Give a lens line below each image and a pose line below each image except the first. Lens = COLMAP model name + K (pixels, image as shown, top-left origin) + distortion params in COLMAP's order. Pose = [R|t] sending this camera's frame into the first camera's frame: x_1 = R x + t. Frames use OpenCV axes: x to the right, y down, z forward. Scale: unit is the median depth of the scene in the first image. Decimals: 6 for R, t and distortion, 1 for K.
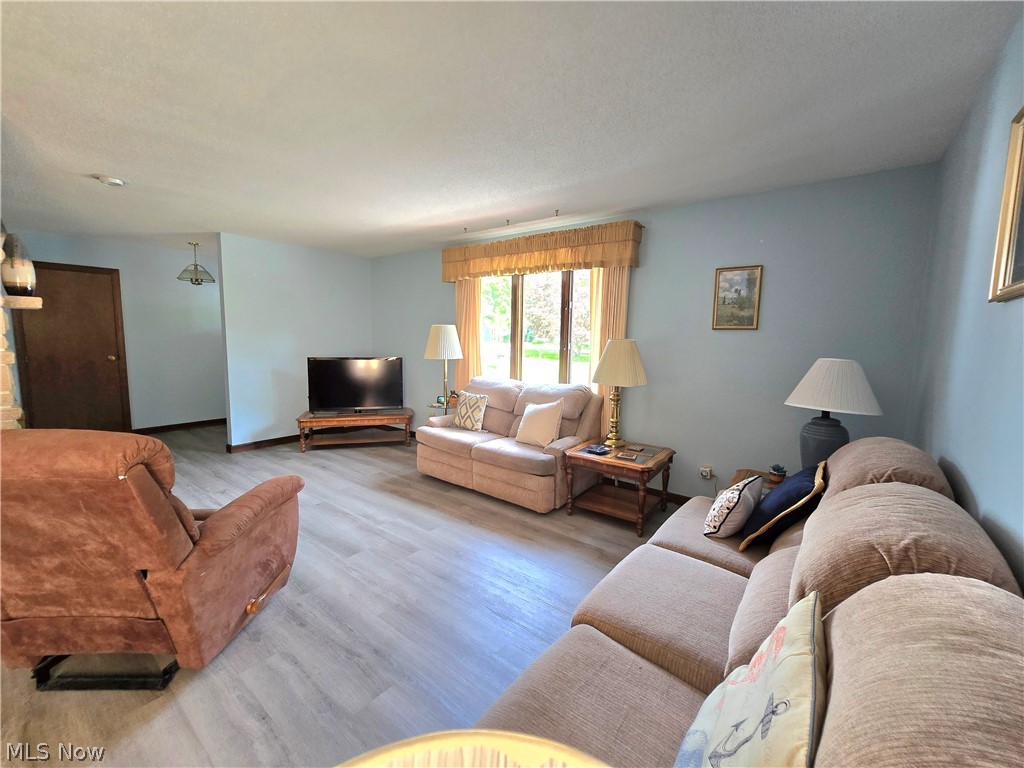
lens RADIAL K [[436.1, 0, 512.0], [0, 436.1, 384.0], [0, 0, 1]] dist [-0.000692, -0.000021]
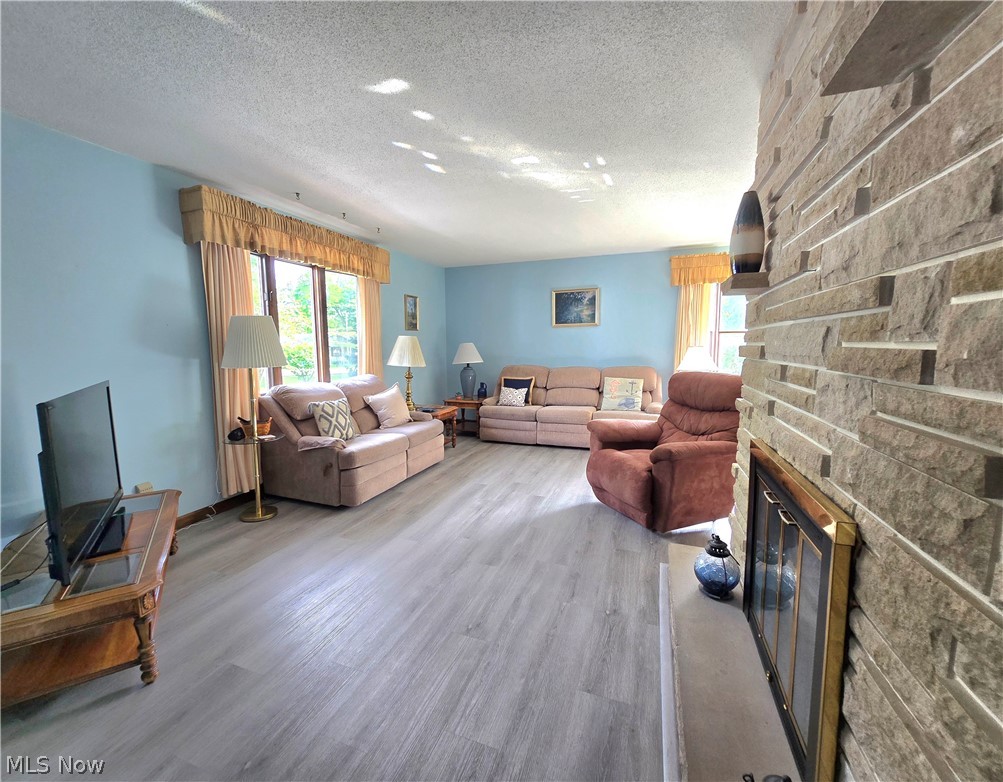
lens RADIAL K [[430.8, 0, 501.5], [0, 430.8, 391.0], [0, 0, 1]] dist [-0.000907, -0.000033]
pose [[-0.336797, -0.116005, 0.934404, -1.178685], [0.108753, 0.980947, 0.160983, -0.114630], [-0.935276, 0.155838, -0.317765, 1.147141]]
